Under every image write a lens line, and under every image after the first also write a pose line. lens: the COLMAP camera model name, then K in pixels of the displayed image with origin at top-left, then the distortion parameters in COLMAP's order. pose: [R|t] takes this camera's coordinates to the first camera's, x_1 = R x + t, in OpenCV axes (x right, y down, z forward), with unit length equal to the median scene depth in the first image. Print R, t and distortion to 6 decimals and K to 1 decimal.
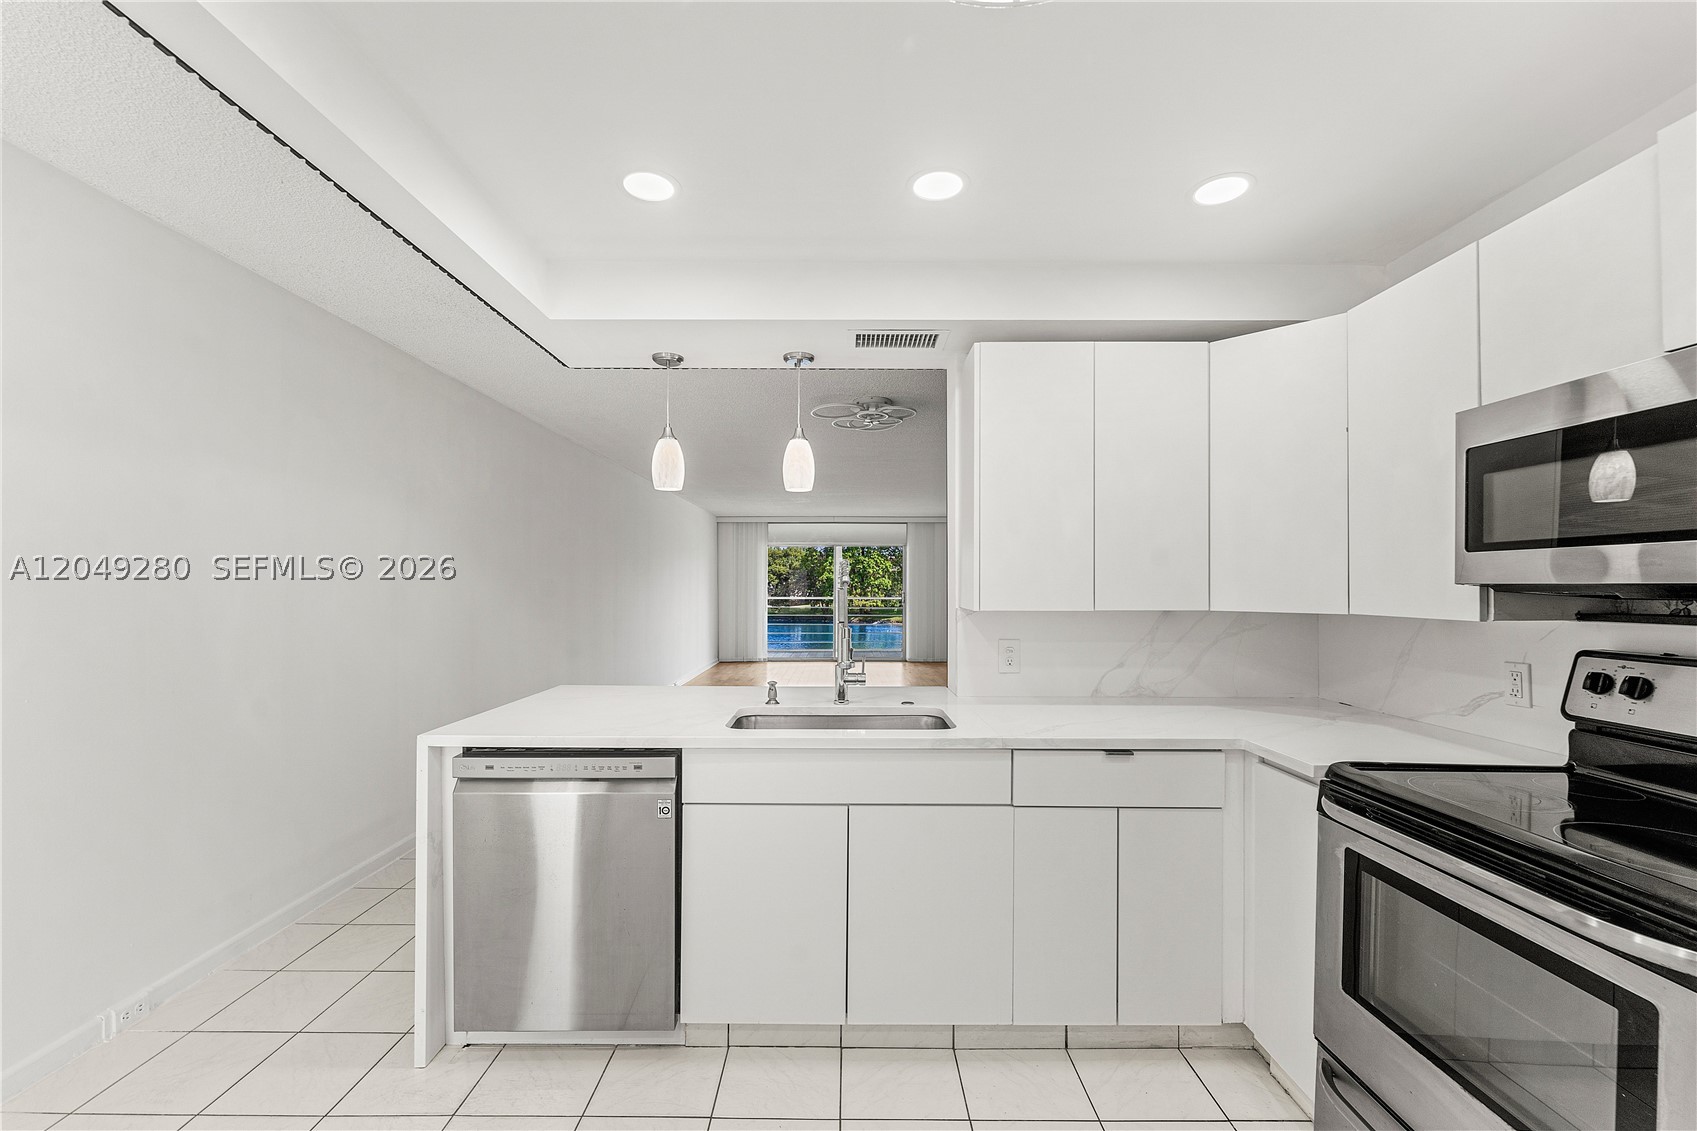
lens RADIAL K [[695.7, 0, 841.8], [0, 695.7, 578.8], [0, 0, 1]] dist [-0.004035, 0.000724]
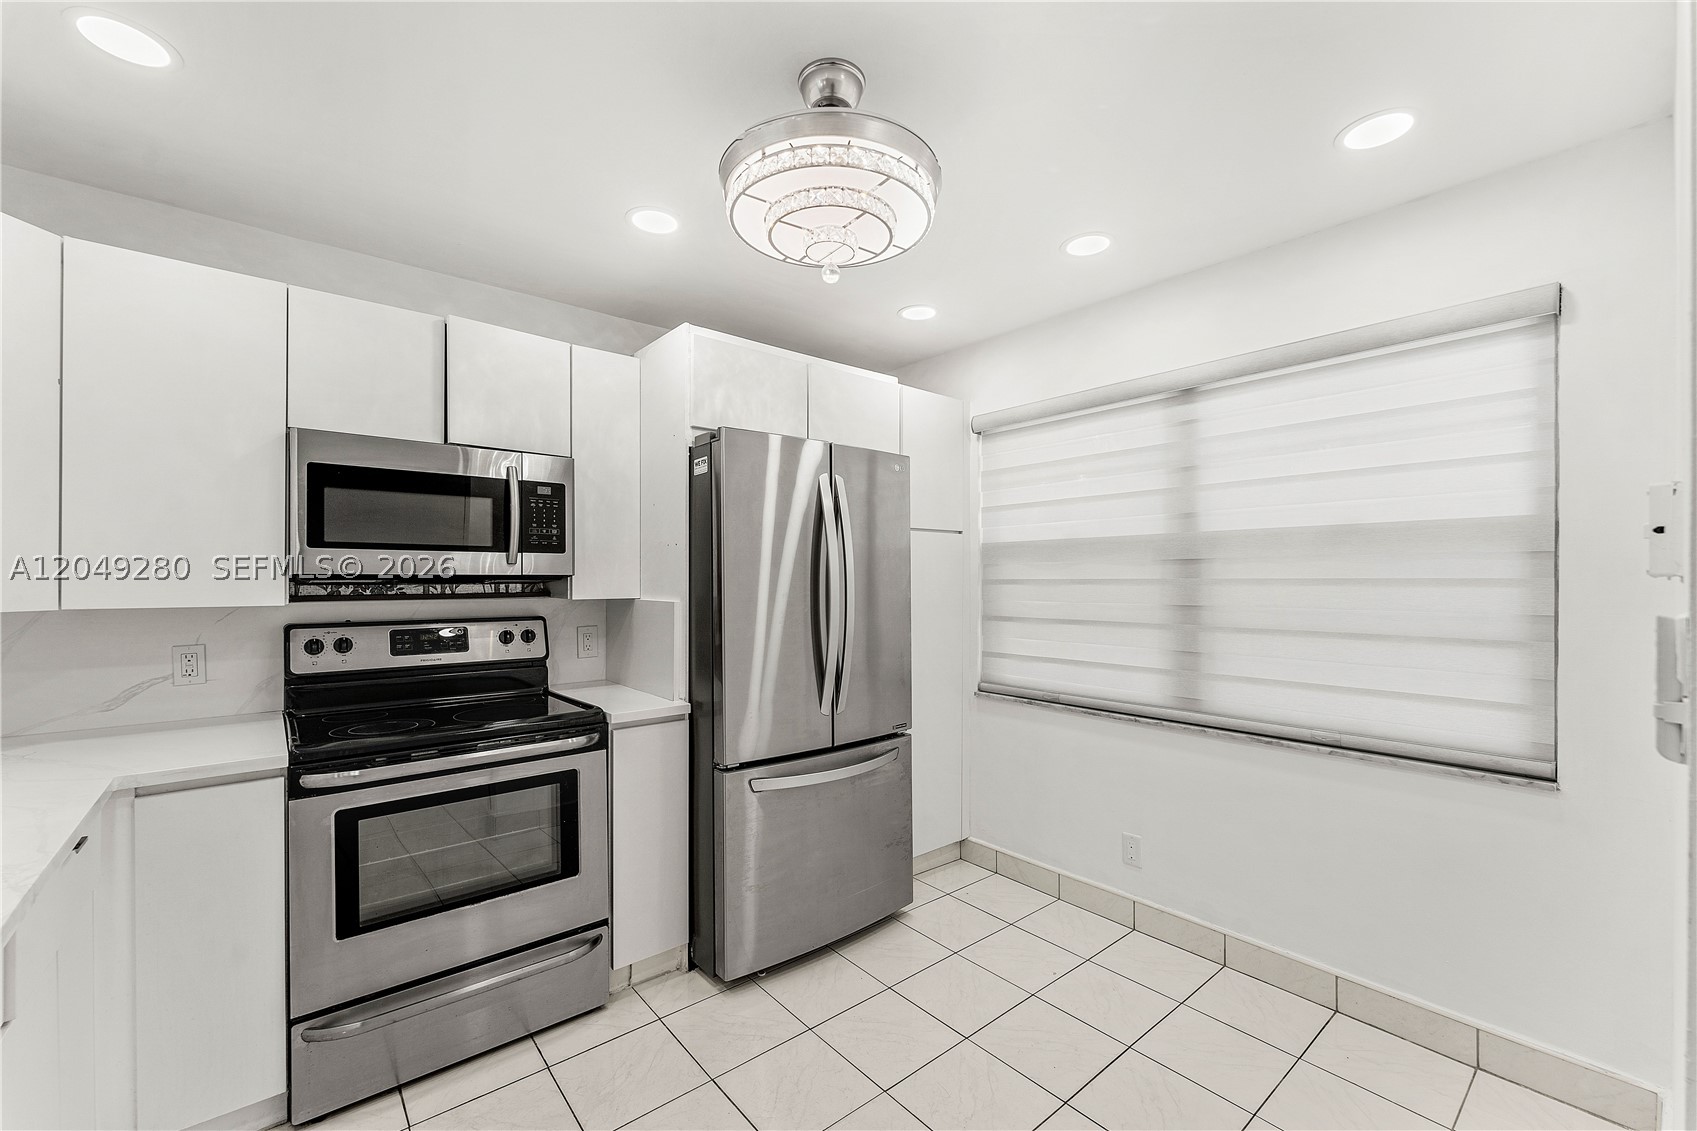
lens RADIAL K [[695.7, 0, 841.1], [0, 695.7, 577.3], [0, 0, 1]] dist [-0.004035, 0.000724]
pose [[-0.642465, -0.000431, 0.766315, -0.508073], [-0.009132, 0.999933, -0.007094, 0.010594], [-0.766260, -0.011555, -0.642426, 0.864750]]
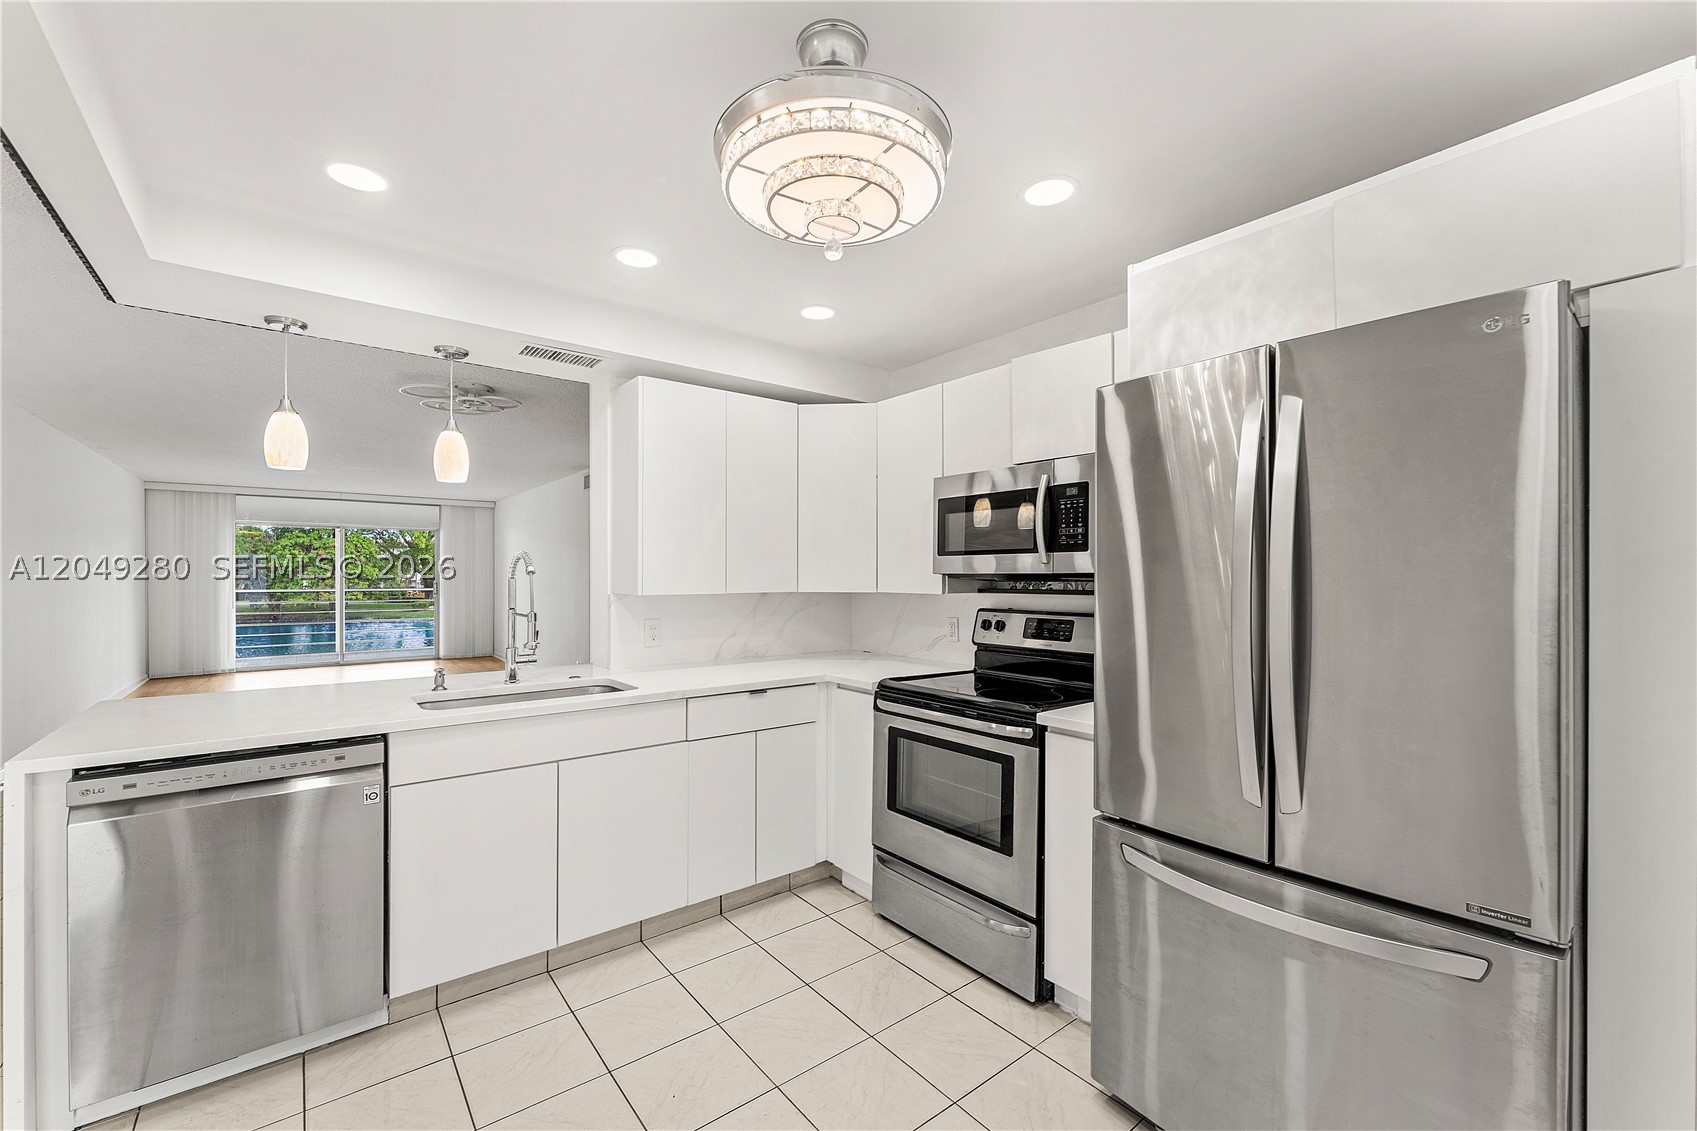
lens RADIAL K [[695.7, 0, 848.5], [0, 695.7, 572.4], [0, 0, 1]] dist [-0.004035, 0.000724]
pose [[0.779375, 0.001882, 0.626555, -0.344561], [-0.005523, 0.999977, 0.003867, -0.001171], [-0.626534, -0.006474, 0.779367, -0.221838]]
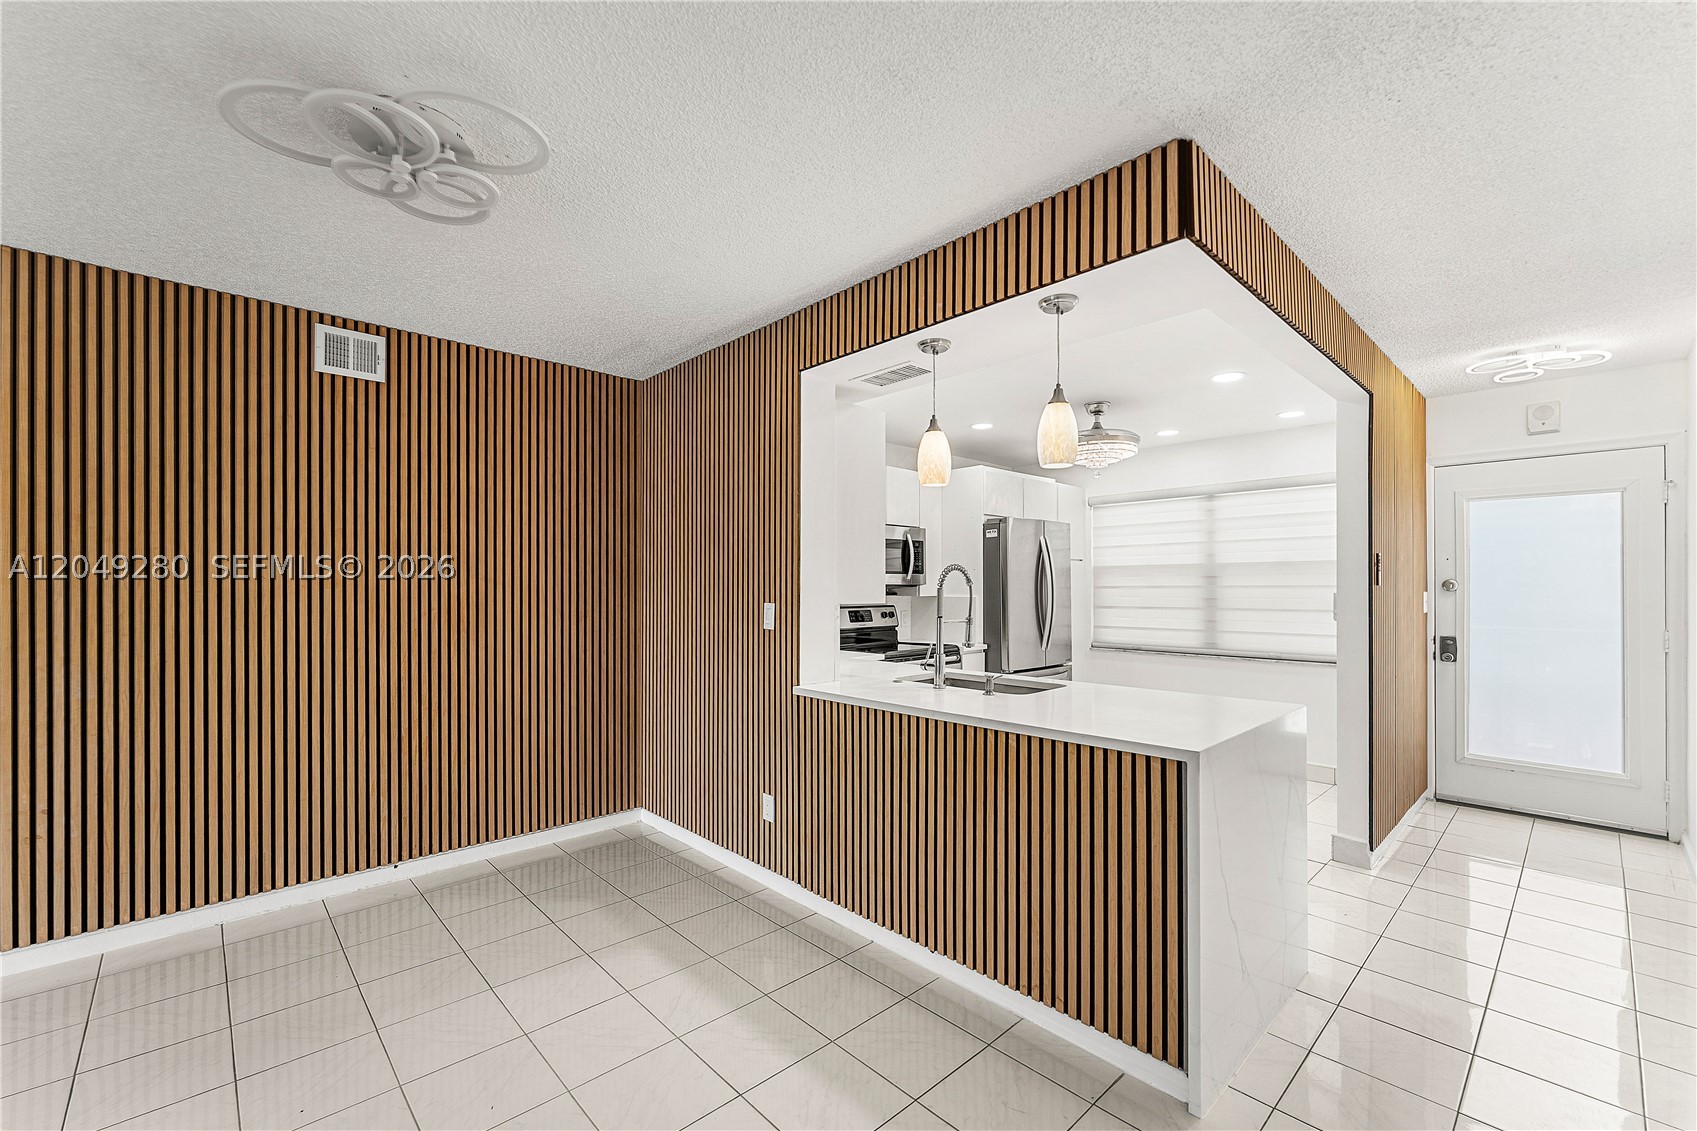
lens RADIAL K [[695.7, 0, 842.4], [0, 695.7, 587.5], [0, 0, 1]] dist [-0.004035, 0.000724]
pose [[-0.673839, -0.000954, 0.738877, -0.955368], [-0.005364, 0.999979, -0.003601, 0.024135], [-0.738859, -0.006390, -0.673830, 2.396524]]
